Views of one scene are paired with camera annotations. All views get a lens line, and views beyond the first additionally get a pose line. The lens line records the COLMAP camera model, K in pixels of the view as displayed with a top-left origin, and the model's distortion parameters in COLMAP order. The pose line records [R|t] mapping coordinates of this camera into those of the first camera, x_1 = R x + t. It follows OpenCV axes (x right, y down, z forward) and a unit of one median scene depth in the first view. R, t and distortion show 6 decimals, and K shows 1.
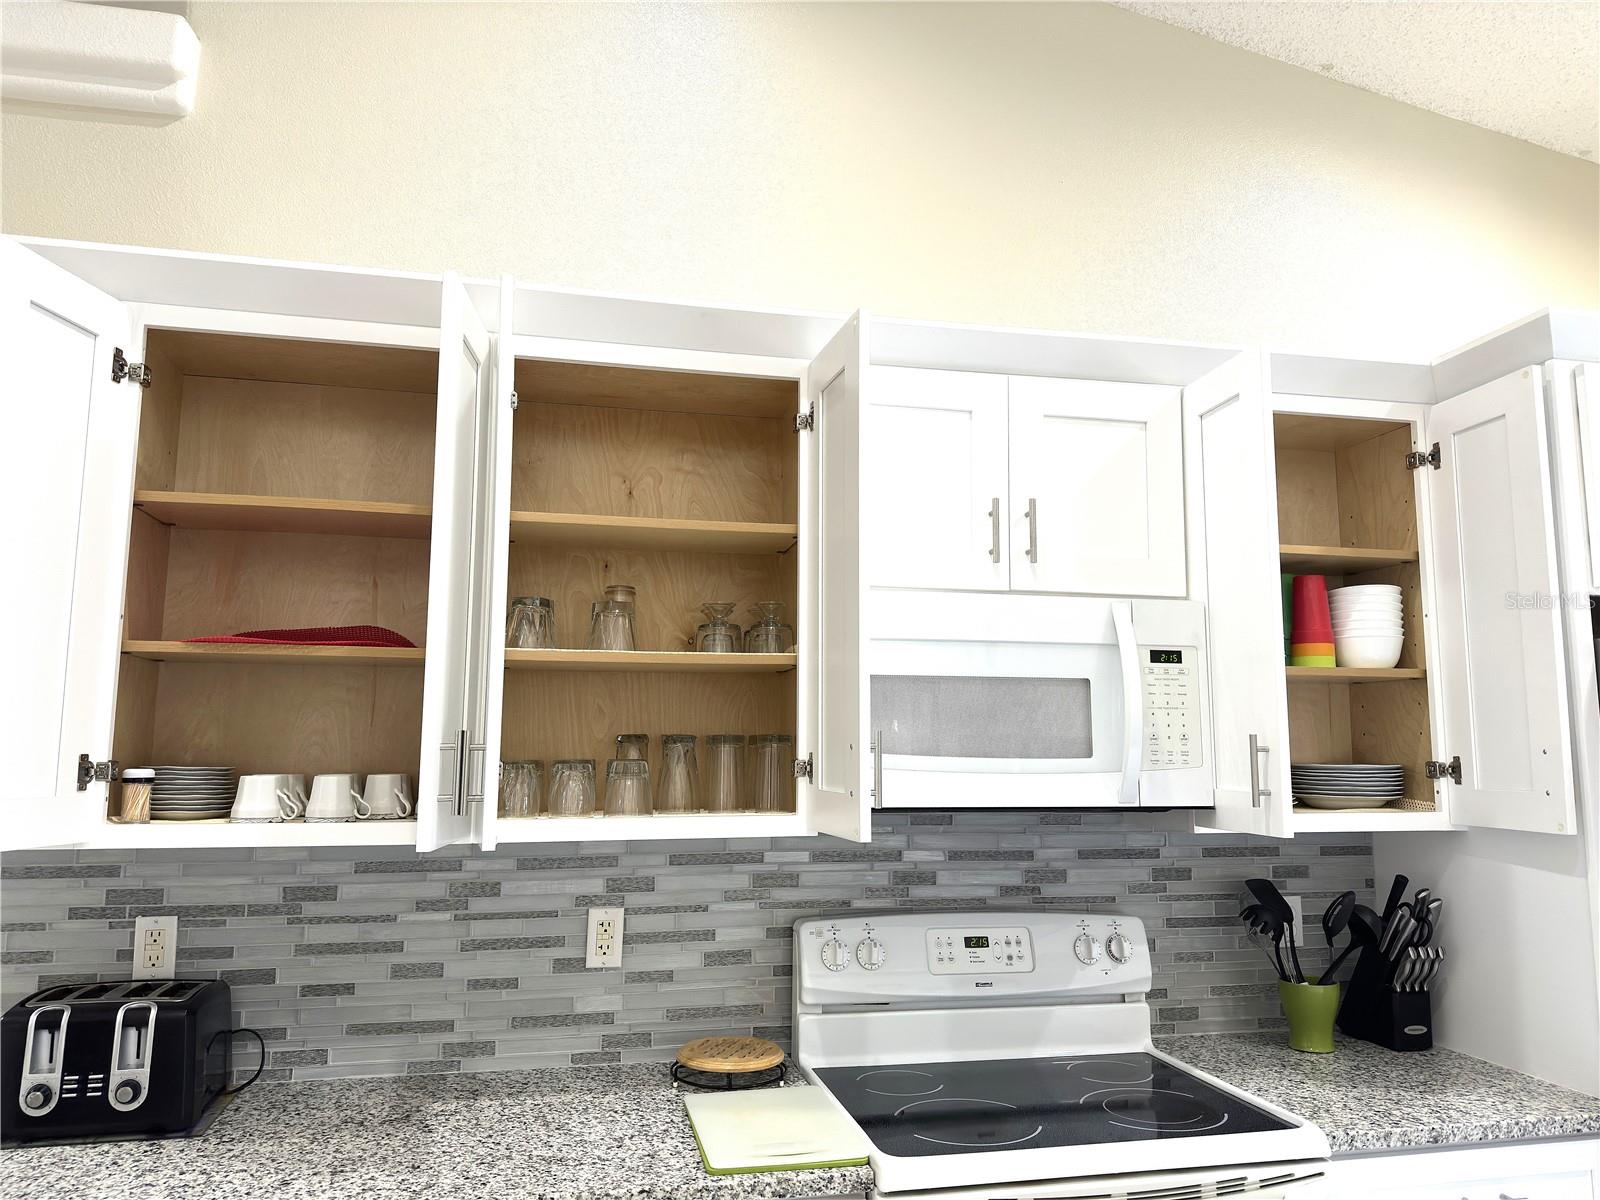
lens RADIAL K [[1126.0, 0, 807.7], [0, 1126.0, 599.5], [0, 0, 1]] dist [0.040735, -0.048708]
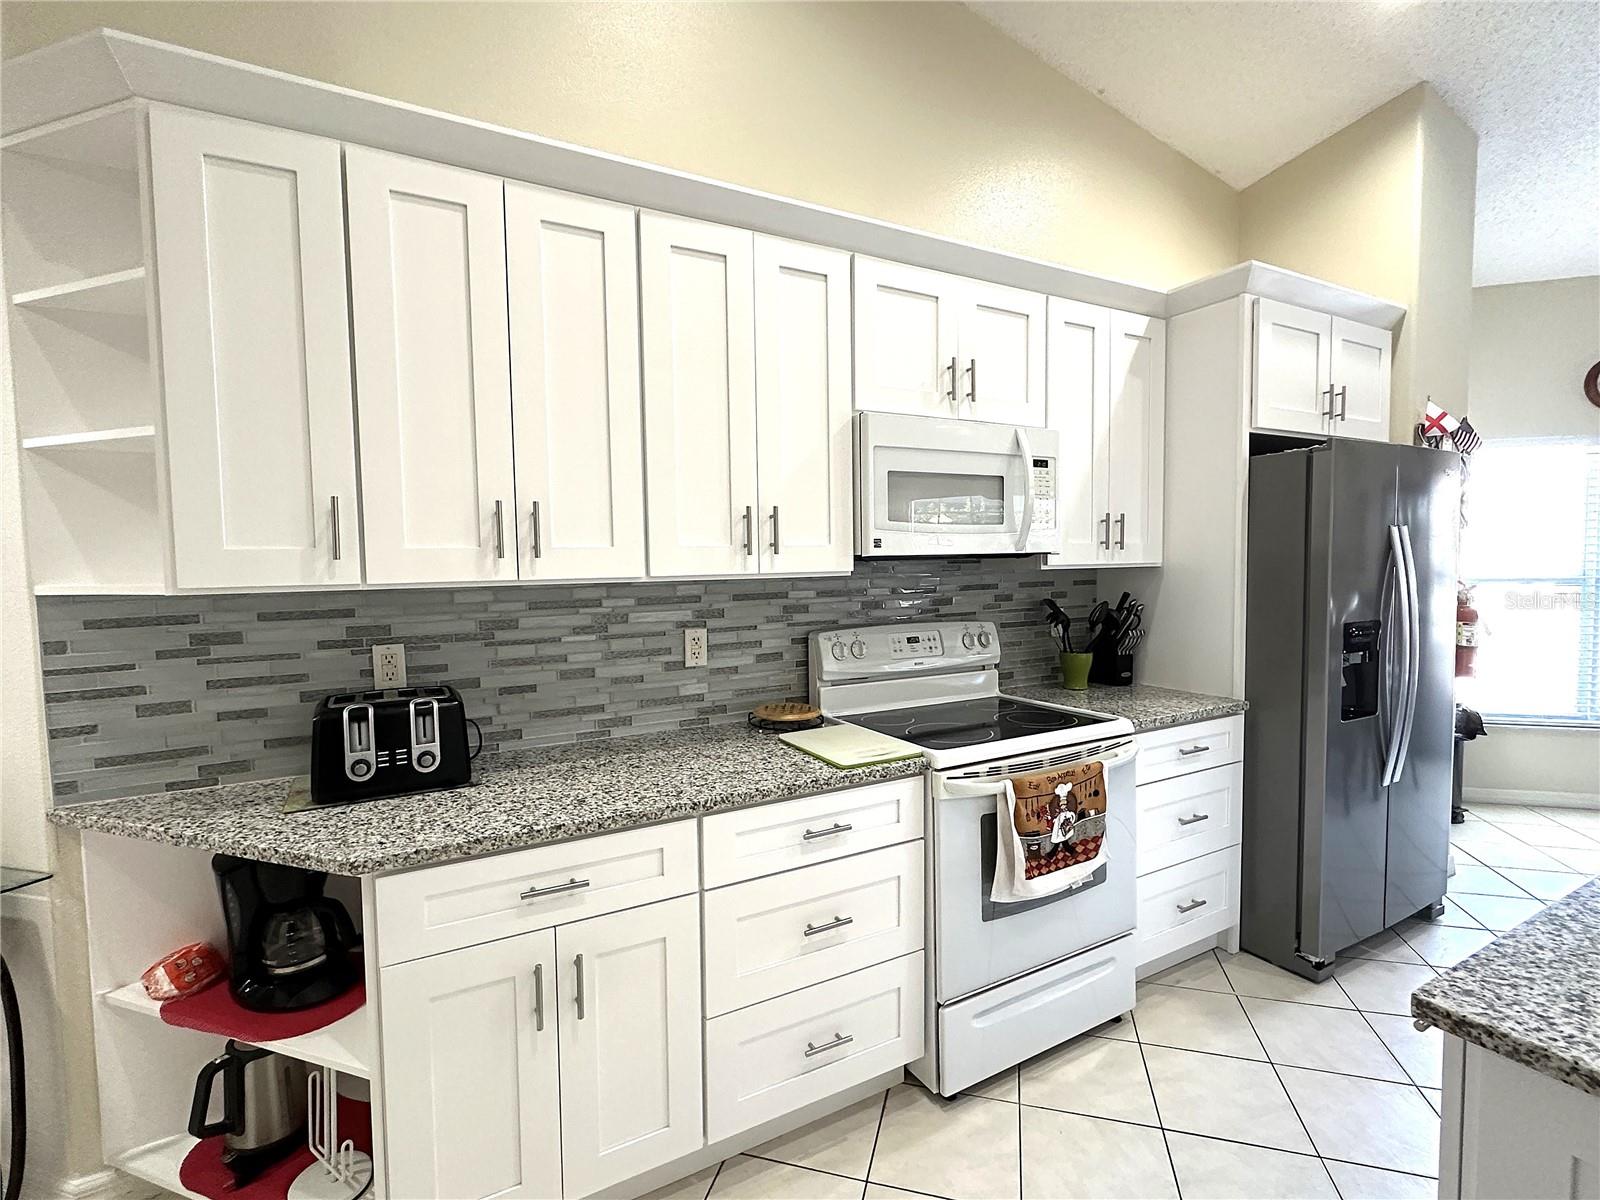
lens RADIAL K [[740.4, 0, 794.7], [0, 740.4, 599.6], [0, 0, 1]] dist [-0.002033, -0.000318]
pose [[0.960527, -0.034410, 0.276050, -0.335302], [-0.016633, 0.983441, 0.180464, 0.056988], [-0.277688, -0.177932, 0.944049, 0.041634]]
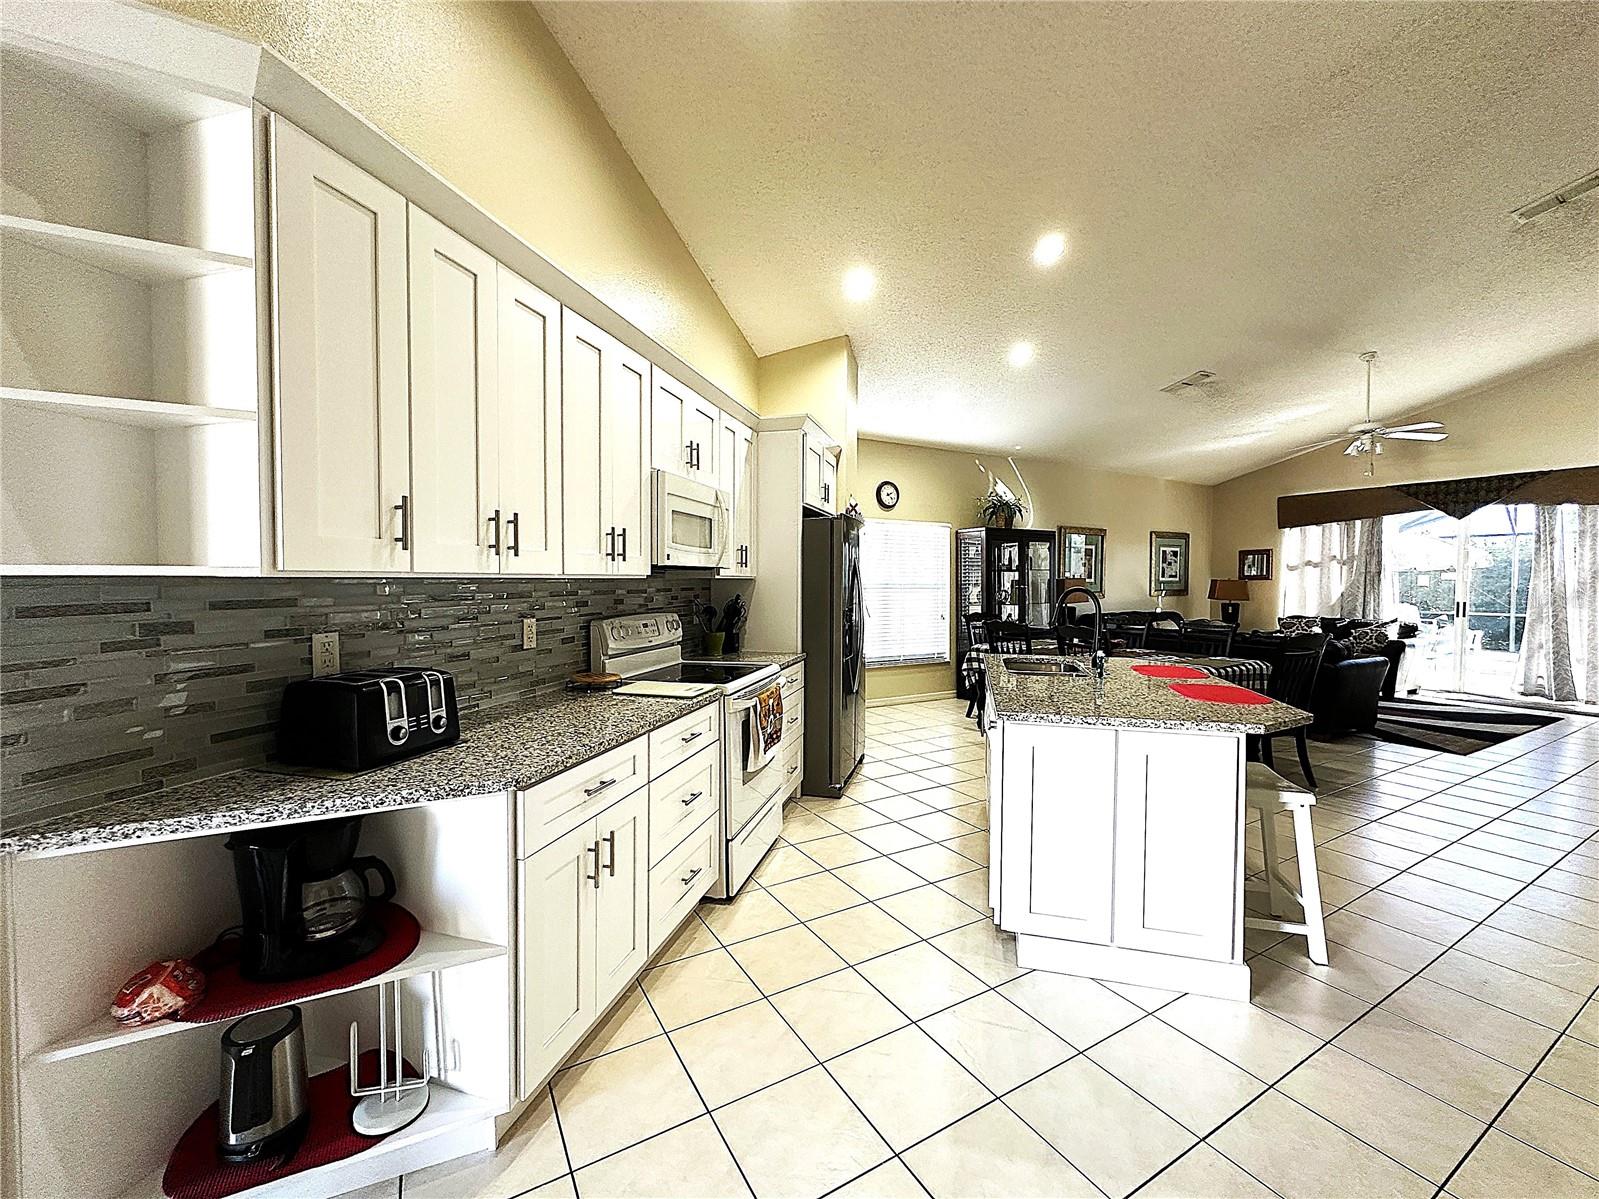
lens RADIAL K [[651.0, 0, 799.5], [0, 651.0, 599.5], [0, 0, 1]] dist [-0.001563, -0.000142]
pose [[0.462304, -0.030243, 0.886206, -0.976020], [-0.116764, 0.988639, 0.094650, 0.087731], [-0.879000, -0.147234, 0.453520, 0.111679]]
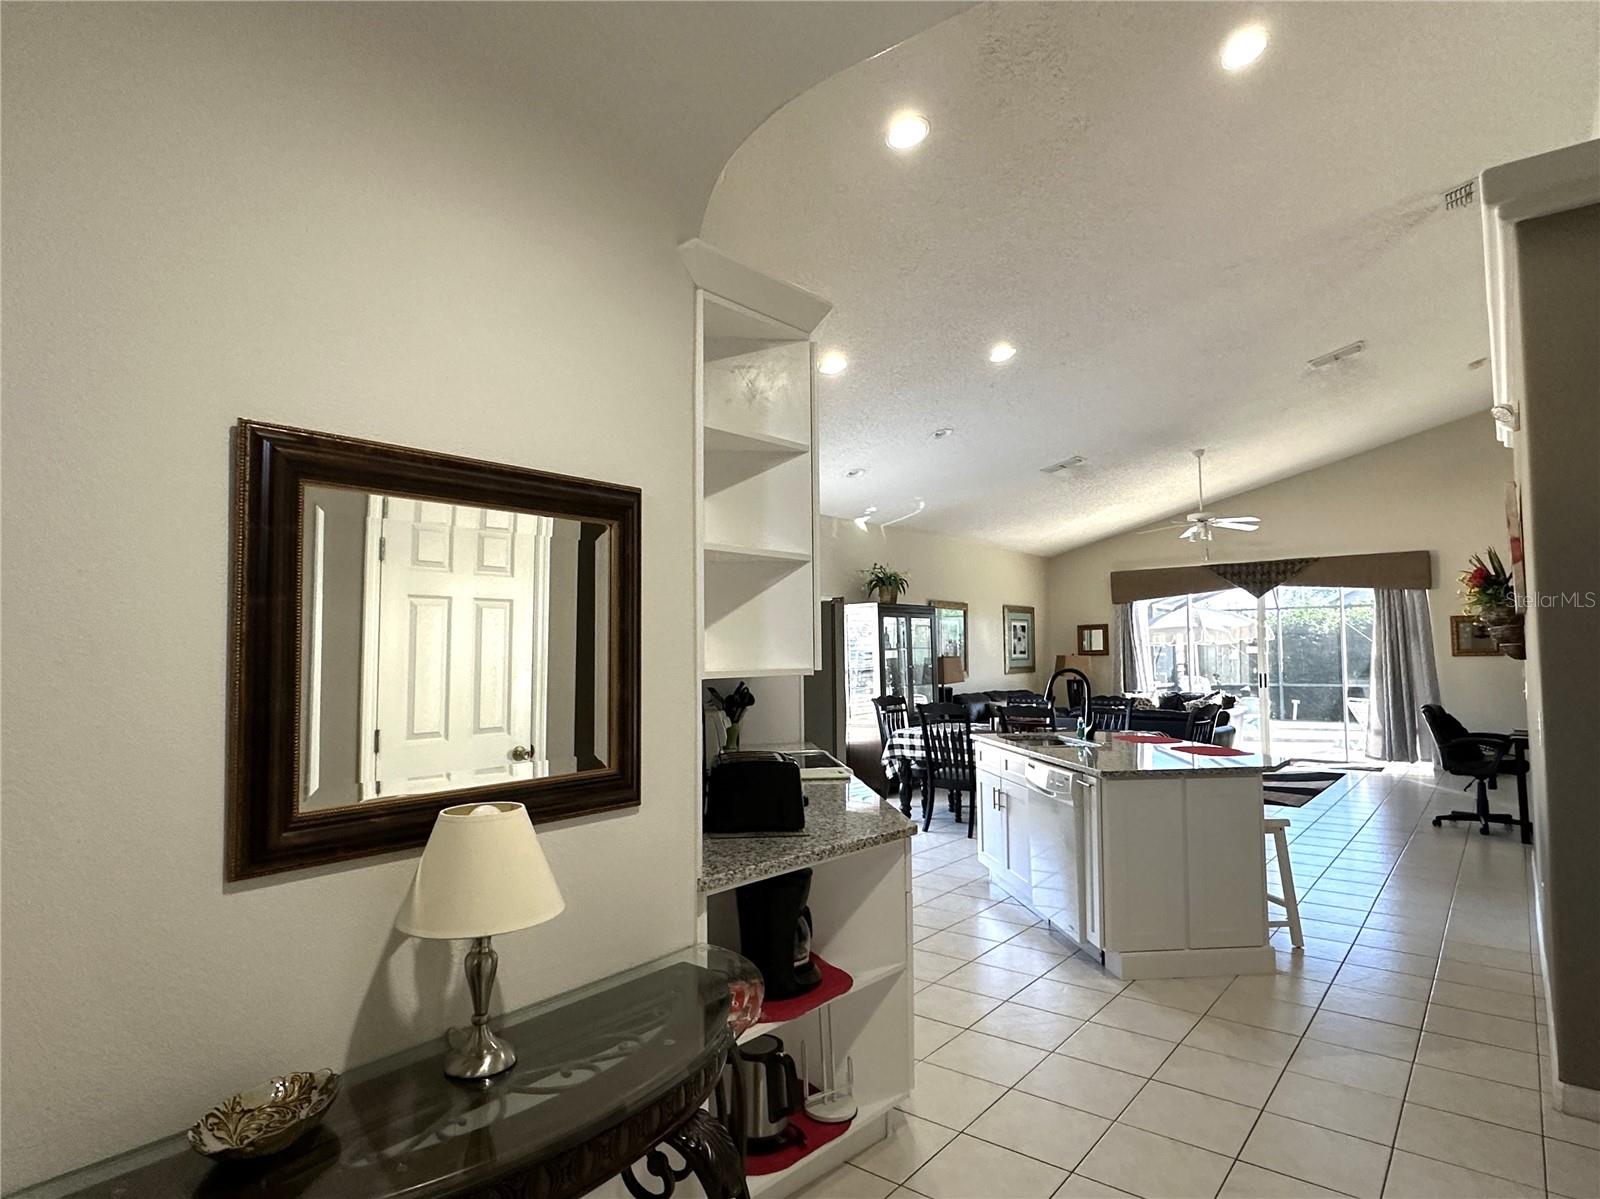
lens RADIAL K [[893.8, 0, 798.7], [0, 893.8, 610.8], [0, 0, 1]] dist [-0.003229, -0.000506]
pose [[0.110820, 0.043863, 0.992872, -1.759170], [-0.120110, 0.992294, -0.030431, 0.136753], [-0.986556, -0.115882, 0.115234, 0.704660]]
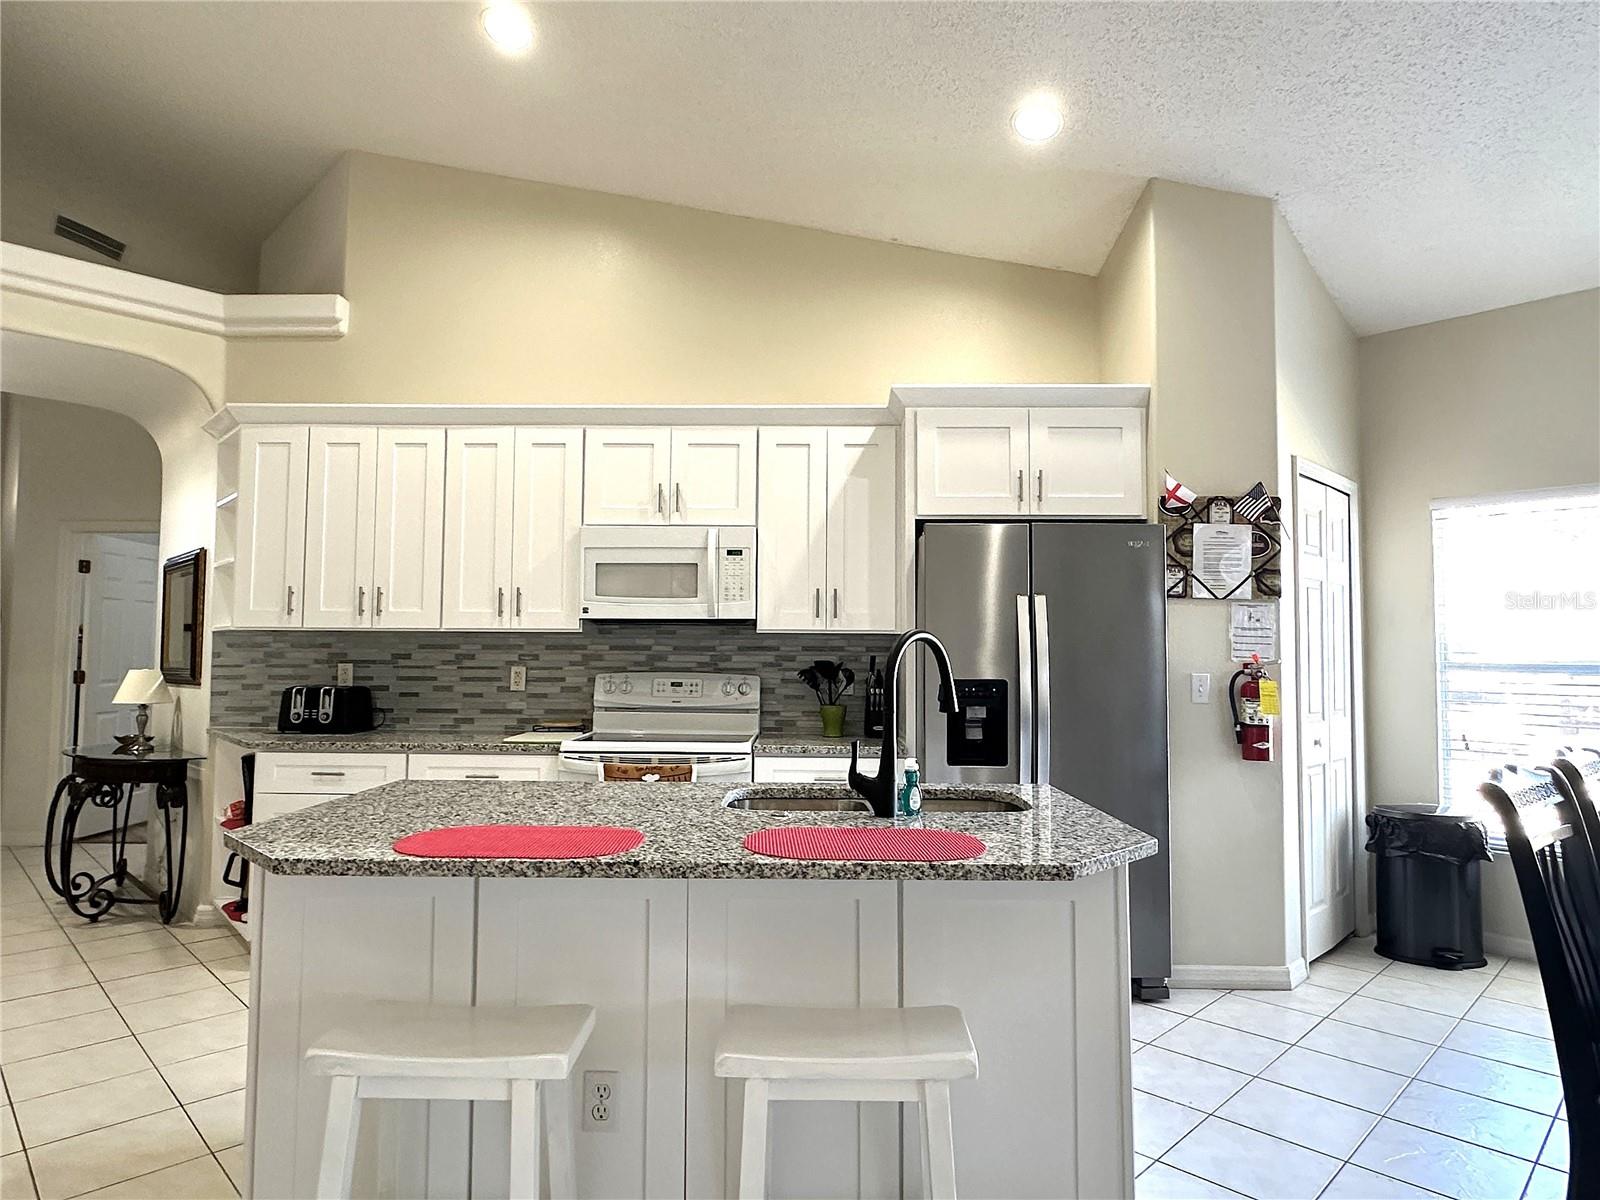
lens RADIAL K [[934.9, 0, 800.0], [0, 934.9, 600.0], [0, 0, 1]] dist [-0.004911, -0.000699]
pose [[0.974212, -0.012063, -0.225312, 0.858037], [0.027769, 0.997389, 0.066666, 0.024759], [0.223919, -0.071204, 0.972003, -0.766522]]
